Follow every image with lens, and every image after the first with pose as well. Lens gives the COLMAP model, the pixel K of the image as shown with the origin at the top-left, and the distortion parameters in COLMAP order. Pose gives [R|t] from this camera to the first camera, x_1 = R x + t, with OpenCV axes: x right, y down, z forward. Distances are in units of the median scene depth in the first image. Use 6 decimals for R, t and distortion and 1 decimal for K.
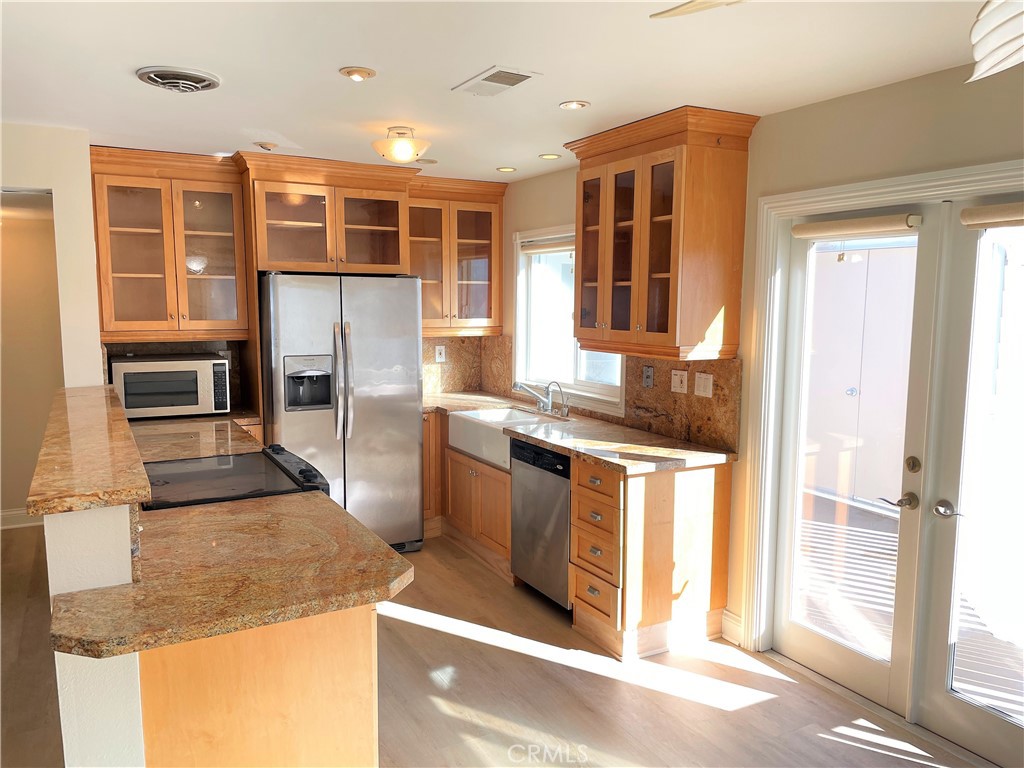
lens RADIAL K [[769.3, 0, 512.0], [0, 769.3, 384.0], [0, 0, 1]] dist [0.093397, -0.117639]
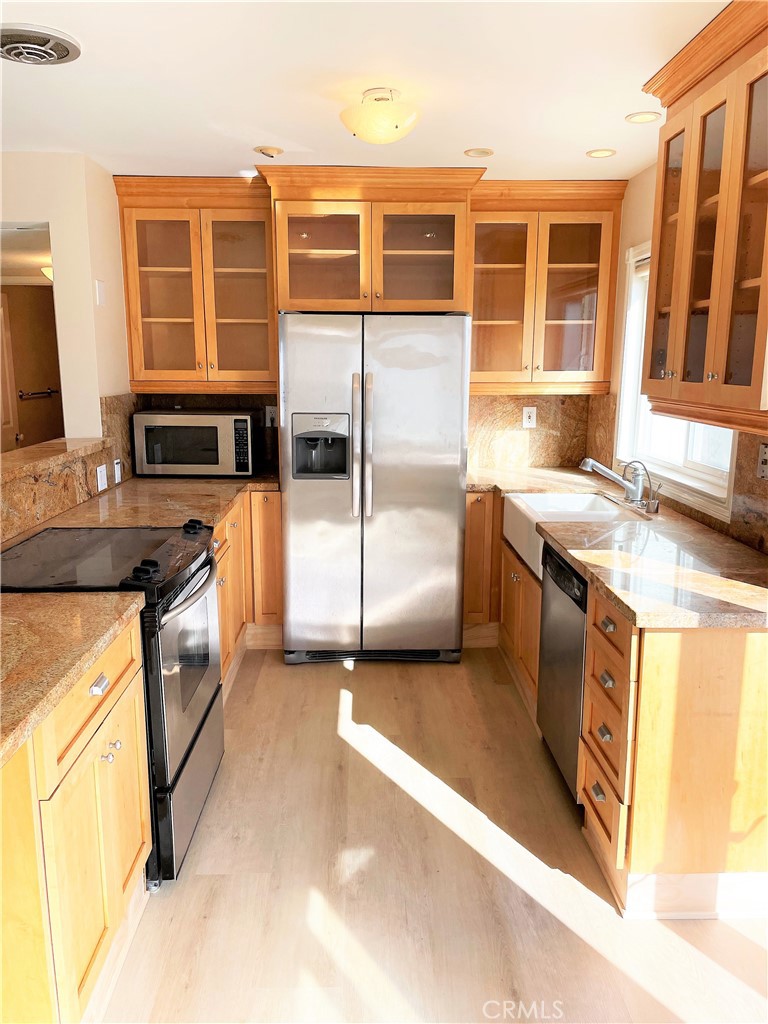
lens RADIAL K [[769.3, 0, 382.5], [0, 769.3, 503.0], [0, 0, 1]] dist [0.093397, -0.117639]
pose [[0.887871, 0.081202, -0.452870, 0.174881], [-0.049531, 0.995451, 0.081383, -0.011214], [0.457418, -0.049827, 0.887855, 0.286202]]
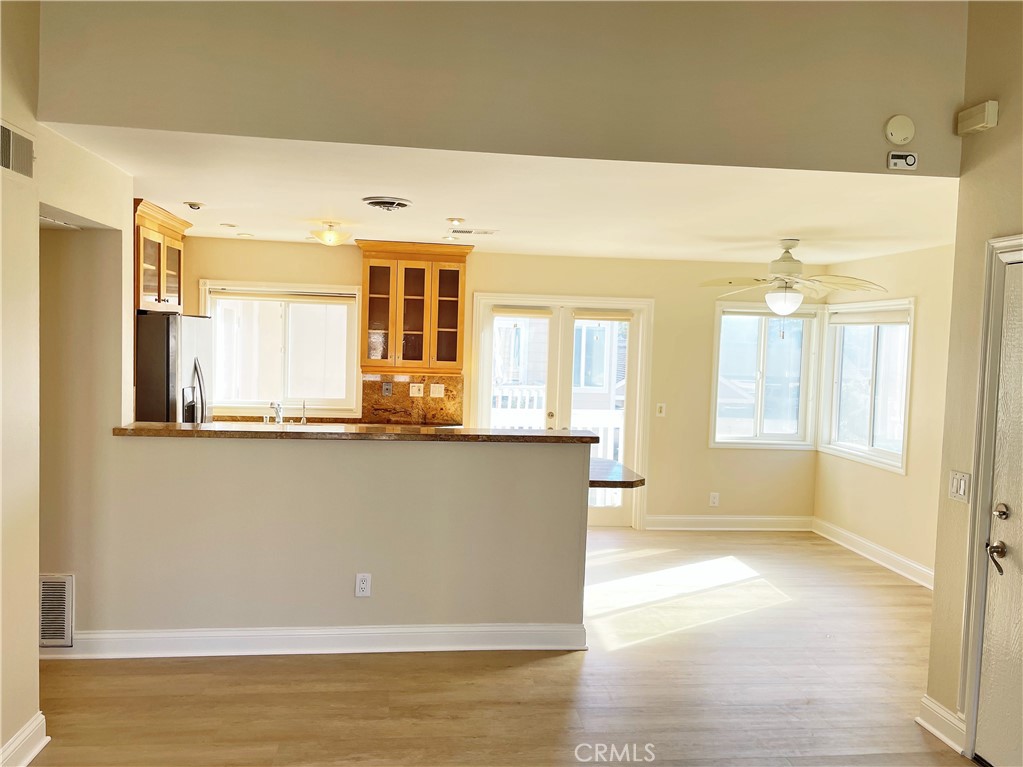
lens RADIAL K [[768.6, 0, 511.5], [0, 768.6, 383.5], [0, 0, 1]] dist [0.093397, -0.117639]
pose [[0.382237, -0.042920, 0.923067, -1.110557], [0.073390, 0.997175, 0.015976, -0.025738], [-0.921145, 0.061637, 0.384307, 0.132823]]
